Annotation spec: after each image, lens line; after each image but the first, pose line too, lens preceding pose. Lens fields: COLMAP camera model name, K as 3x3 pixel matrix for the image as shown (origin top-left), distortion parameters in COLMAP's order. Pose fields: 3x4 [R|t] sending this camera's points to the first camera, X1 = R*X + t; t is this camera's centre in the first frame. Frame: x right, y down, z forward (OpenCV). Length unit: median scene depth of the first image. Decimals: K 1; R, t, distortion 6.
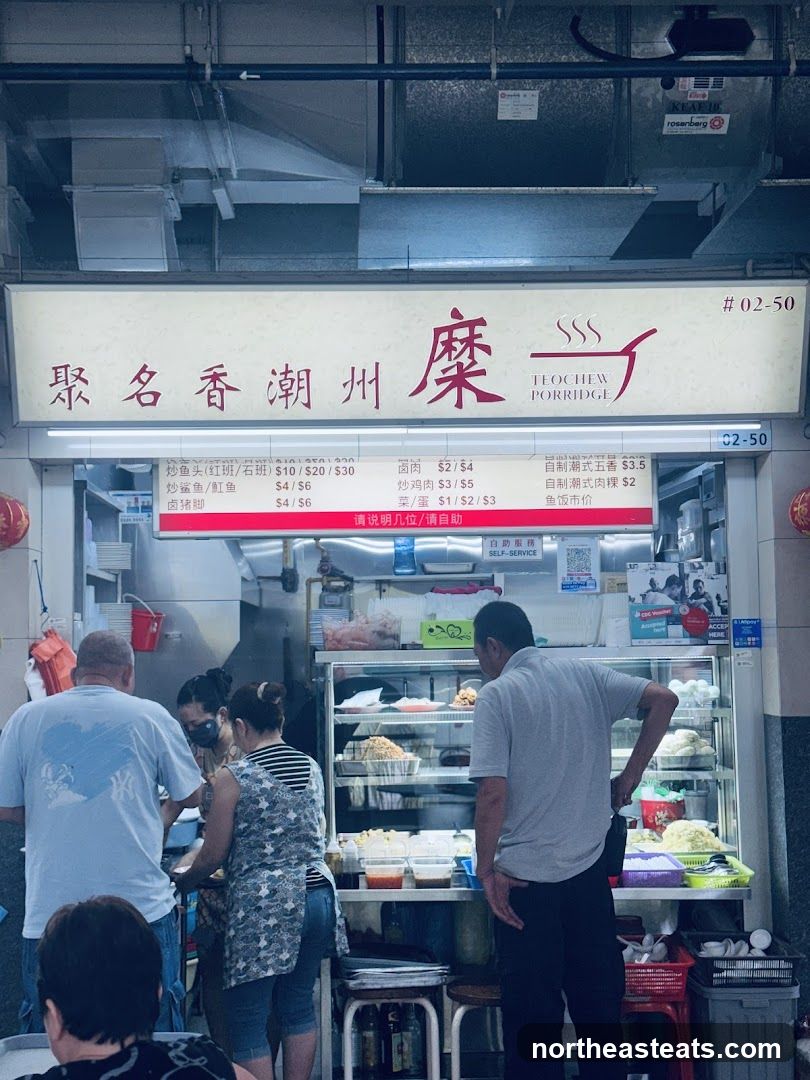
lens RADIAL K [[1525.5, 0, 405.0], [0, 1525.5, 540.0], [0, 0, 1]] dist [0.185193, -0.019958]
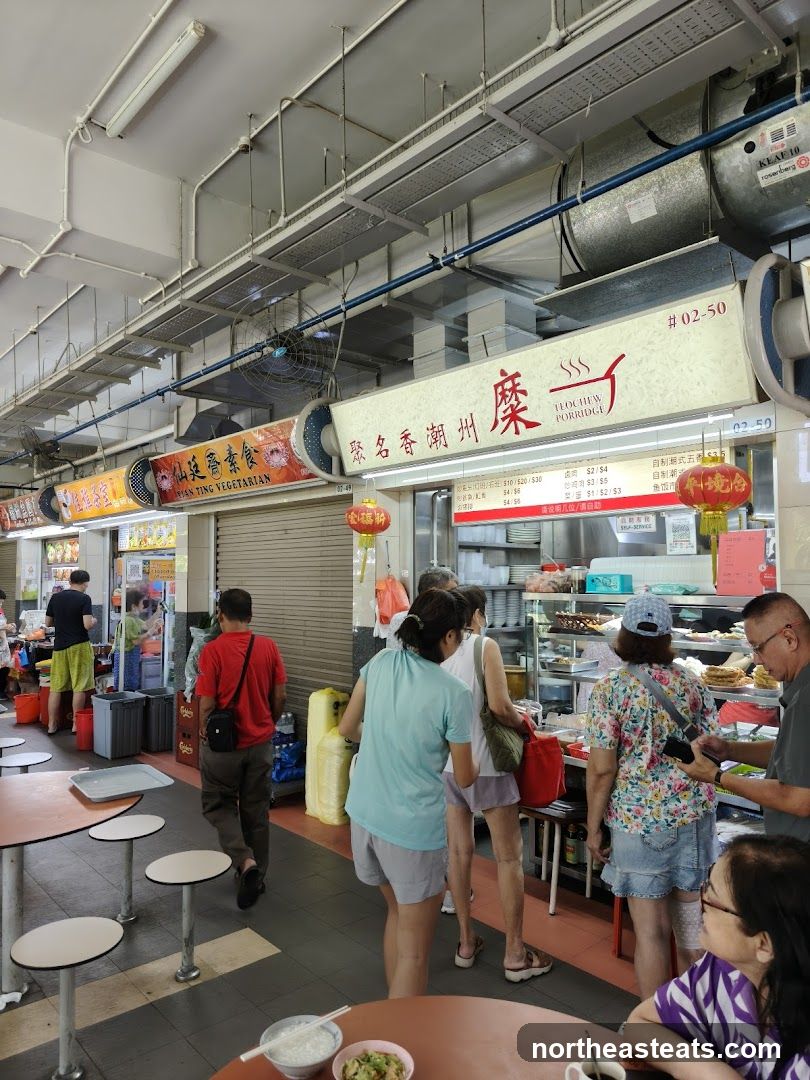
lens RADIAL K [[745.2, 0, 405.0], [0, 745.2, 540.0], [0, 0, 1]] dist [0.003440, 0.001781]
pose [[0.632226, -0.026346, -0.774336, 0.526202], [0.050905, 0.998675, 0.007584, 0.004941], [0.773110, -0.044213, 0.632729, 0.452789]]
